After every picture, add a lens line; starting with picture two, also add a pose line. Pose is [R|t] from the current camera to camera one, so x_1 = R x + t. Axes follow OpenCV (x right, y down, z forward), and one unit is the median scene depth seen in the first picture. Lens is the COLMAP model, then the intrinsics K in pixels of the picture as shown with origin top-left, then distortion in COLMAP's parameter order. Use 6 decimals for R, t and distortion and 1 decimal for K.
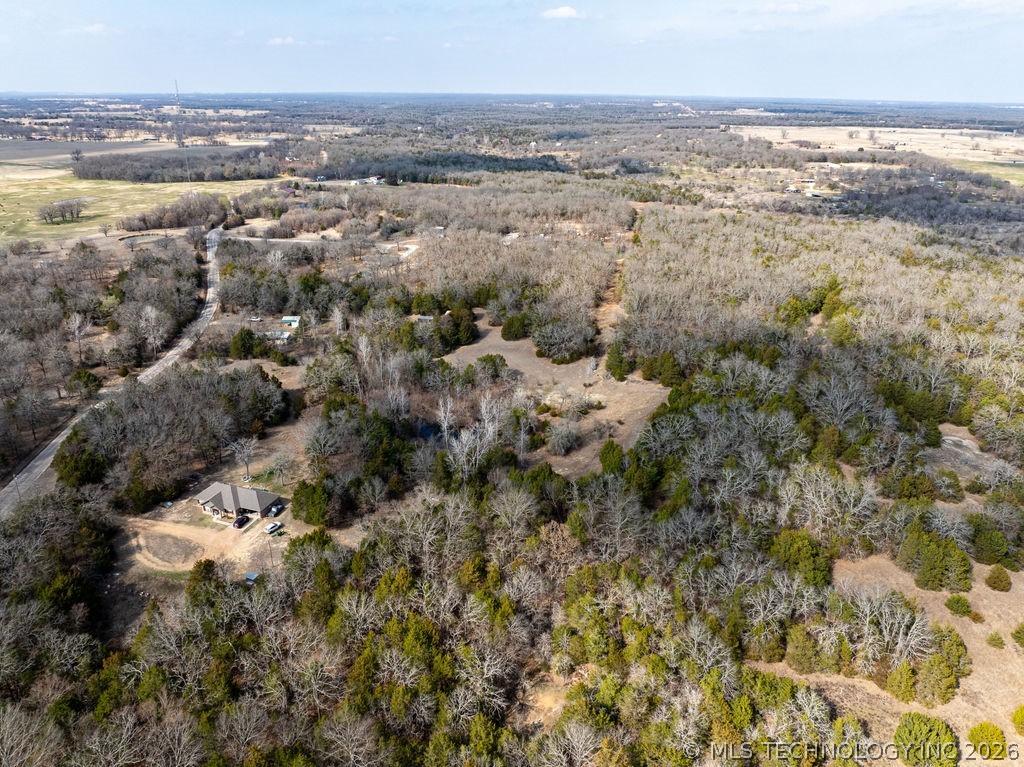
lens RADIAL K [[720.5, 0, 517.1], [0, 720.5, 374.8], [0, 0, 1]] dist [-0.045502, 0.011904]
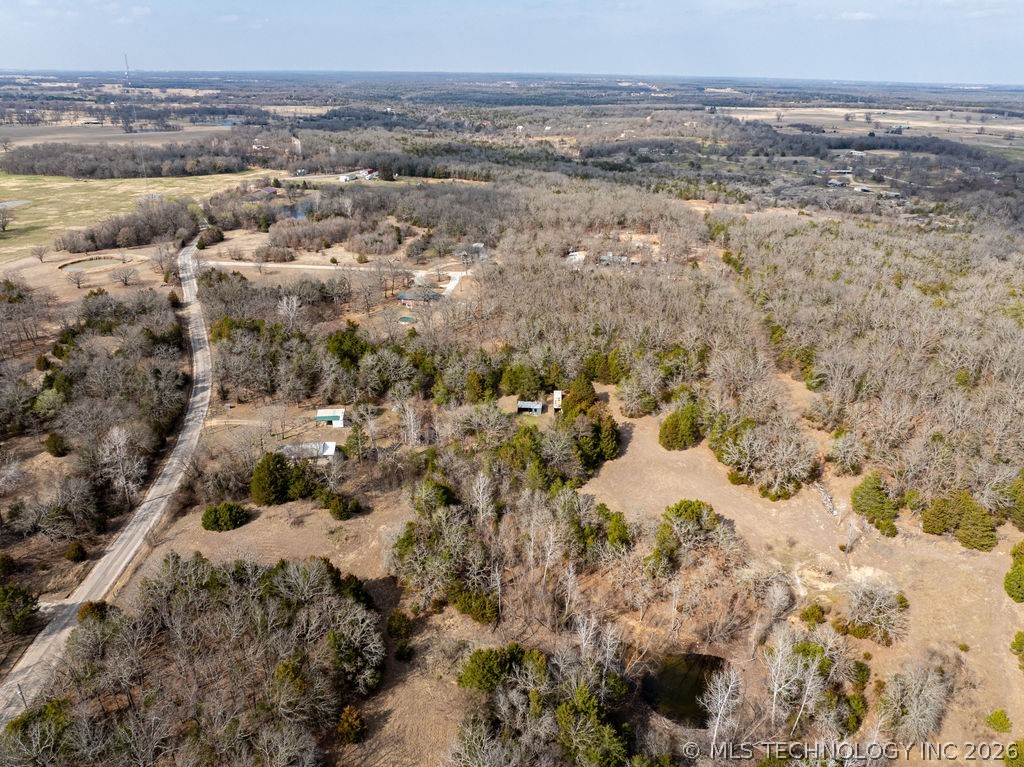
lens RADIAL K [[720.5, 0, 517.1], [0, 720.5, 374.8], [0, 0, 1]] dist [-0.045502, 0.011904]
pose [[0.998130, -0.019526, 0.057931, -0.112027], [0.018006, 0.999483, 0.026644, -0.080122], [-0.058422, -0.025551, 0.997965, 0.201839]]
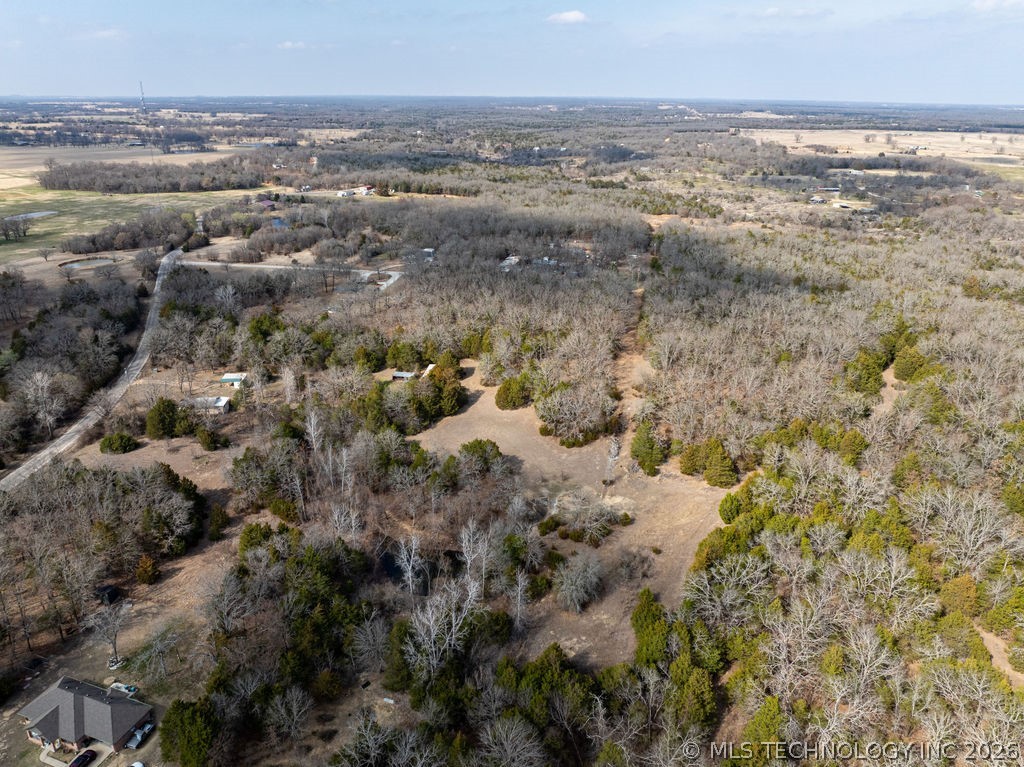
lens RADIAL K [[720.5, 0, 517.1], [0, 720.5, 374.8], [0, 0, 1]] dist [-0.045502, 0.011904]
pose [[0.999989, 0.000031, -0.004790, 0.003252], [-0.000048, 0.999994, -0.003505, -0.048240], [0.004790, 0.003505, 0.999982, 0.124781]]
